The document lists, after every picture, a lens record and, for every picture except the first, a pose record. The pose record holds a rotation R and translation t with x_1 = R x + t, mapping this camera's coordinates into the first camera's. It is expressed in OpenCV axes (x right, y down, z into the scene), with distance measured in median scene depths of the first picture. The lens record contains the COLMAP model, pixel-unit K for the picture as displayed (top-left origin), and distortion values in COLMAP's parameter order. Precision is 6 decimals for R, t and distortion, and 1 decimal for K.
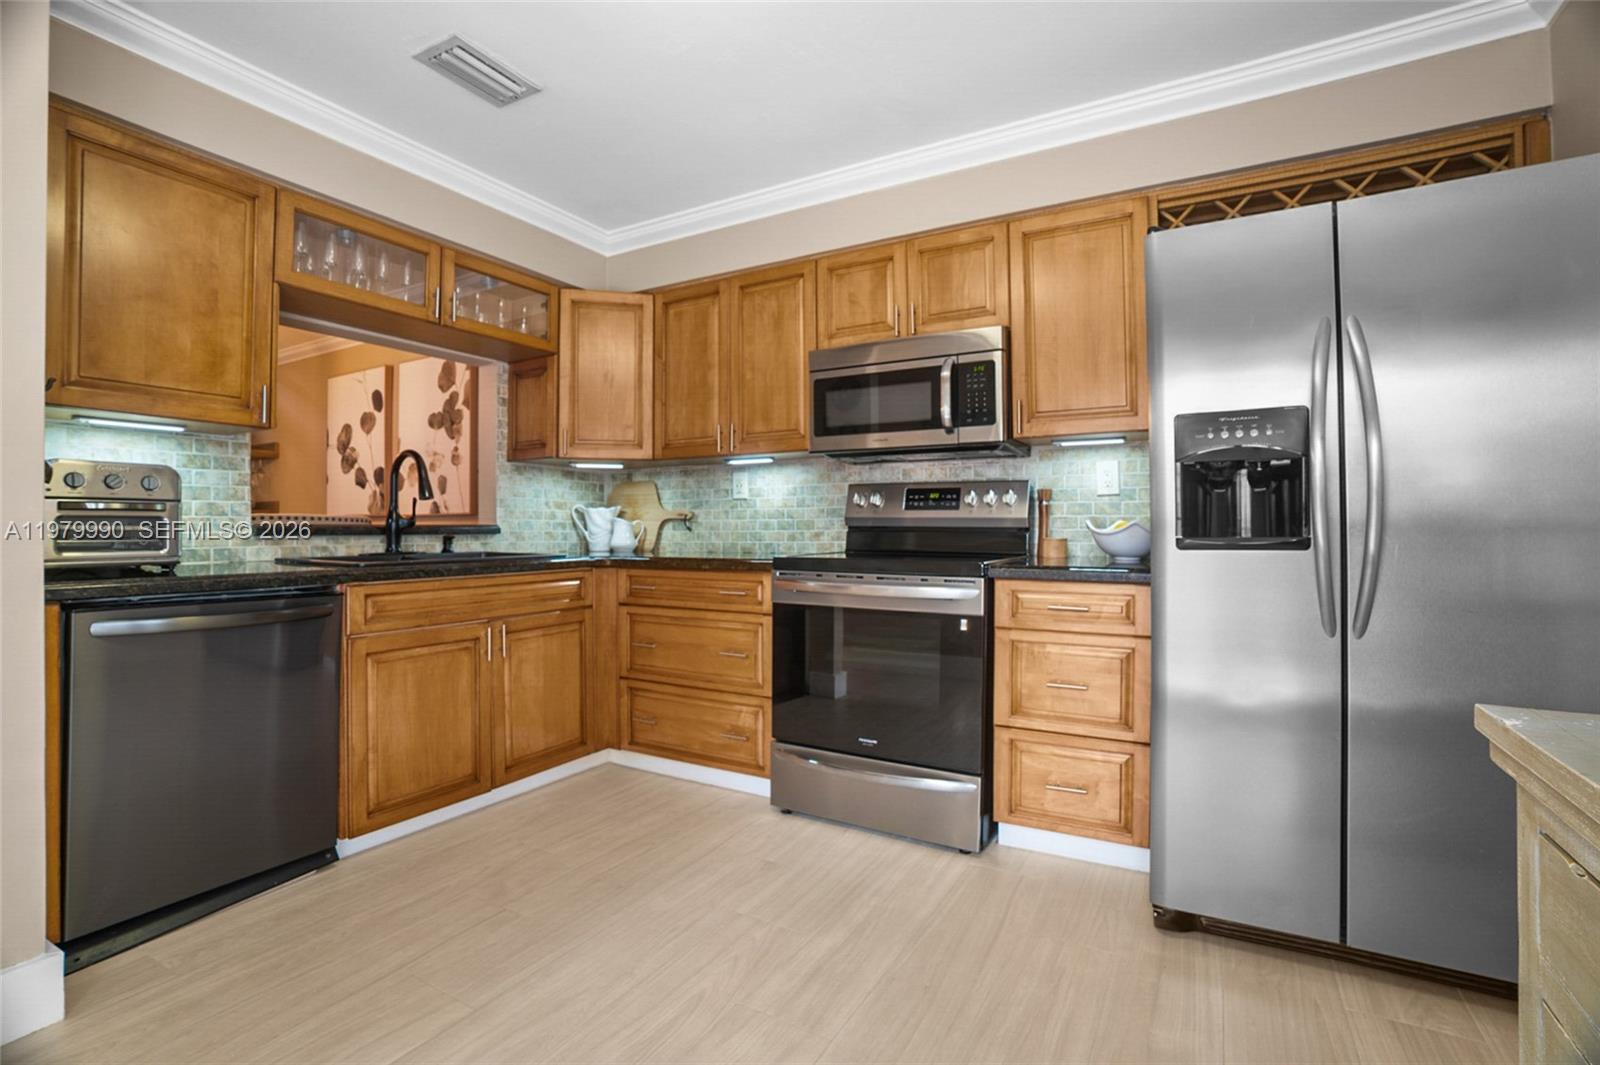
lens RADIAL K [[733.0, 0, 800.4], [0, 733.0, 527.0], [0, 0, 1]] dist [-0.069928, 0.026958]
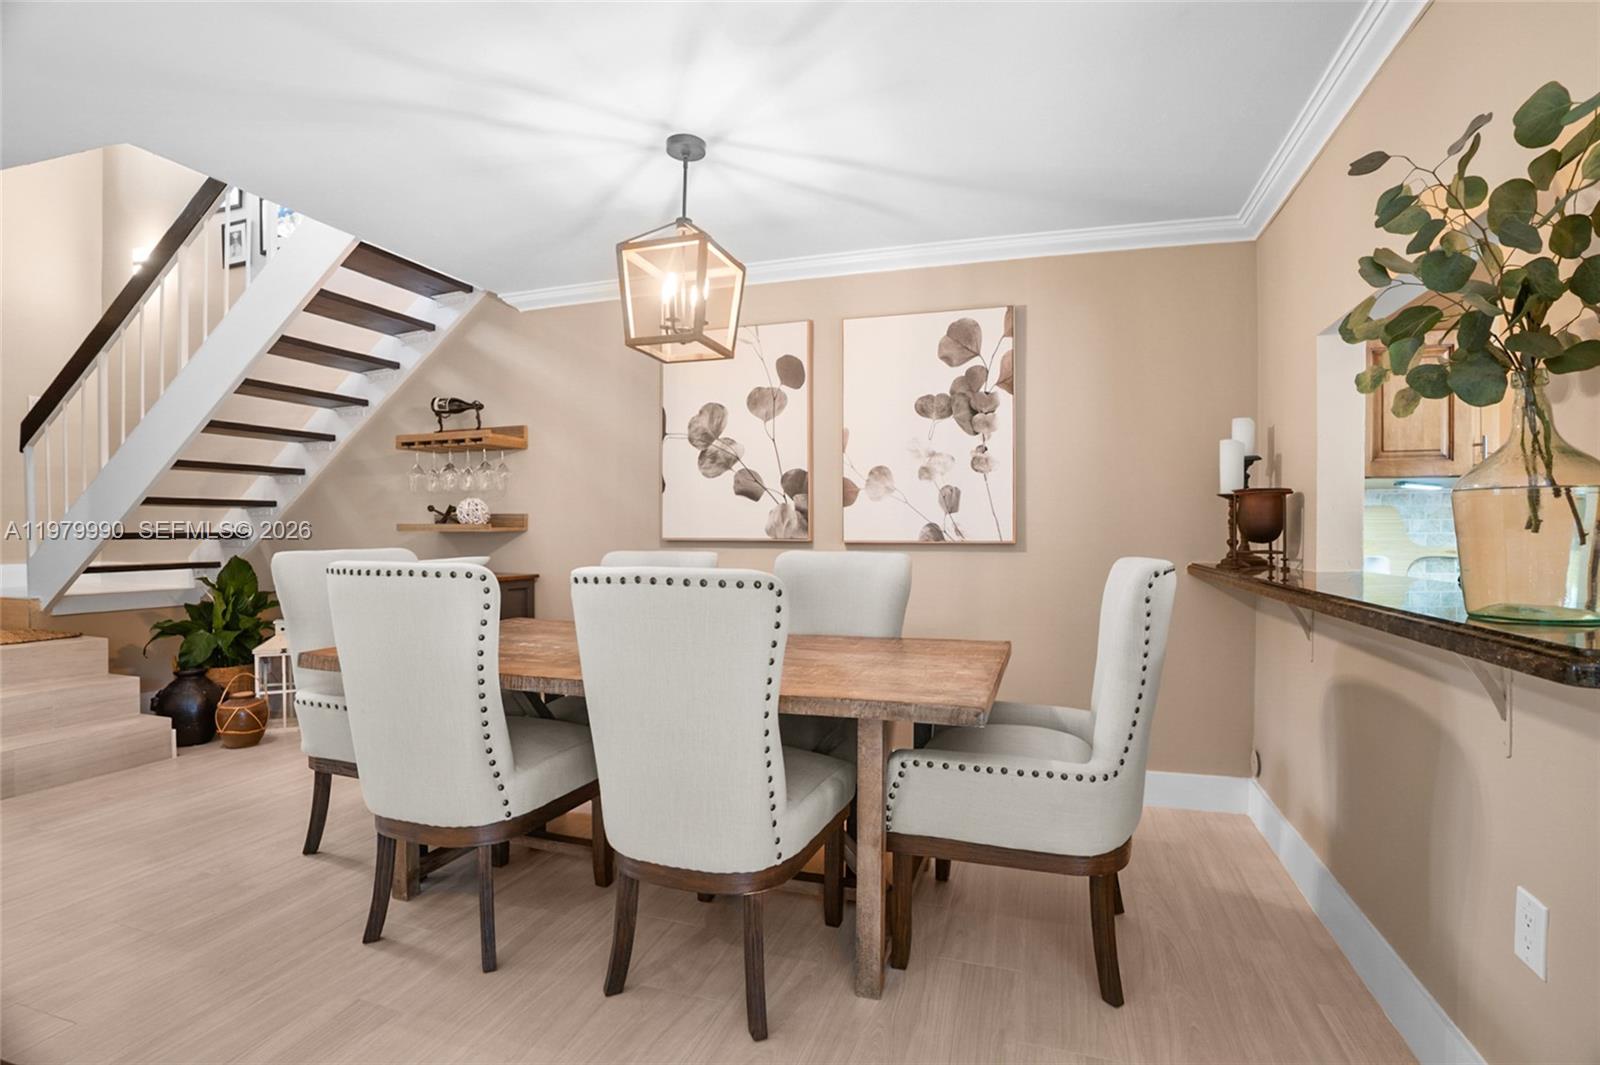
lens RADIAL K [[736.7, 0, 810.0], [0, 736.7, 532.4], [0, 0, 1]] dist [-0.068974, 0.024877]
pose [[0.975318, 0.002208, 0.220795, -0.786738], [-0.004032, 0.999961, 0.007807, -0.032117], [-0.220770, -0.008504, 0.975289, 0.343484]]
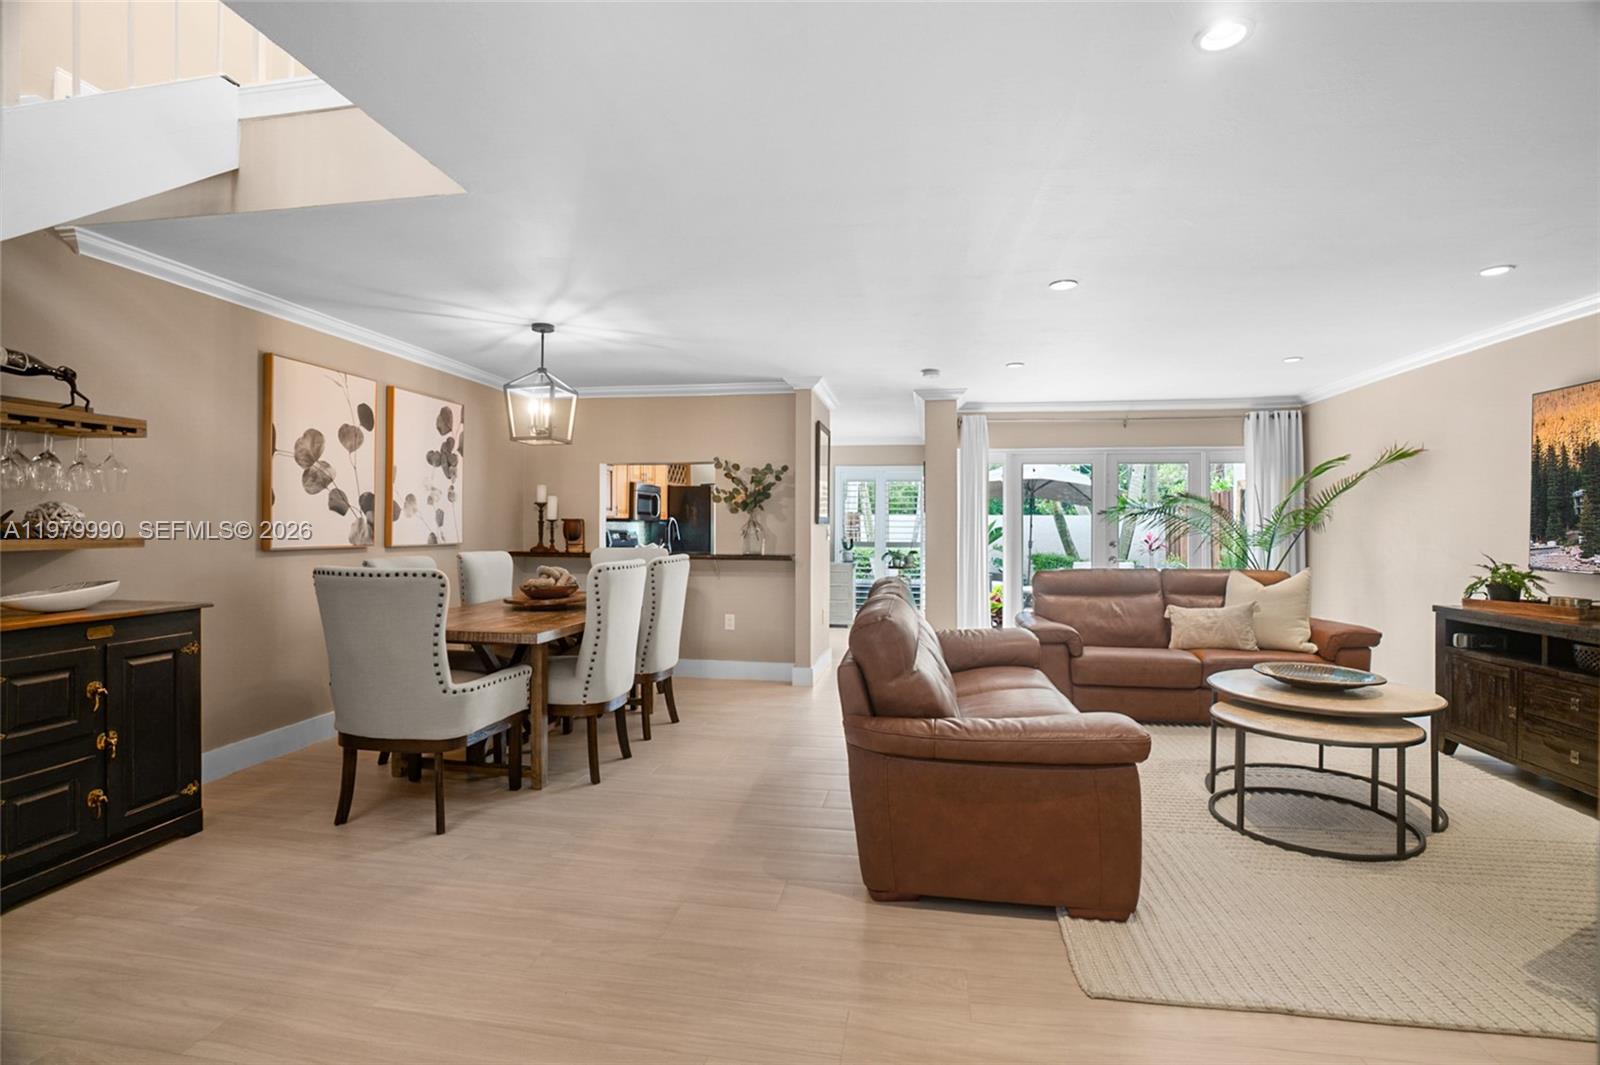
lens RADIAL K [[748.8, 0, 803.4], [0, 748.8, 517.3], [0, 0, 1]] dist [-0.078410, 0.026536]
pose [[-0.351013, 0.015313, 0.936245, -1.757027], [-0.001644, 0.999855, -0.016969, -0.041240], [-0.936369, -0.007496, -0.350937, 0.877902]]
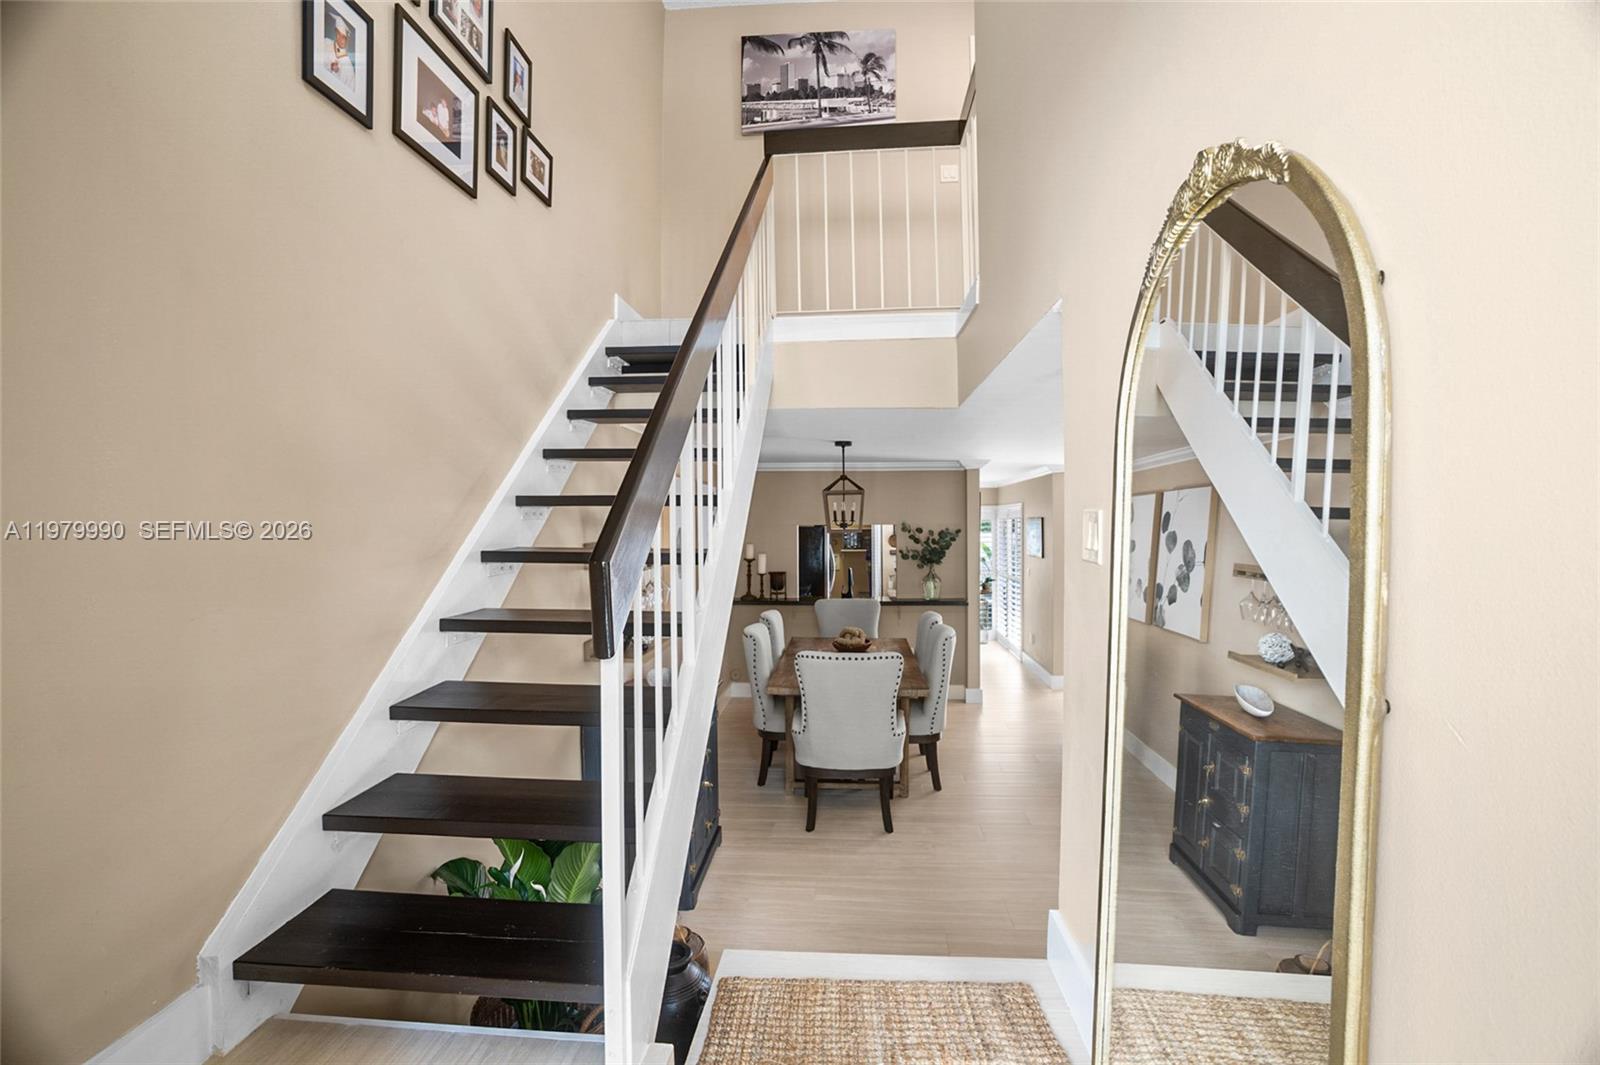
lens RADIAL K [[736.7, 0, 810.0], [0, 736.7, 532.4], [0, 0, 1]] dist [-0.068974, 0.024877]
pose [[-0.436616, -0.004891, 0.899634, -1.829237], [0.010595, 0.999888, 0.010578, -0.165873], [-0.899585, 0.014150, -0.436516, 1.441978]]
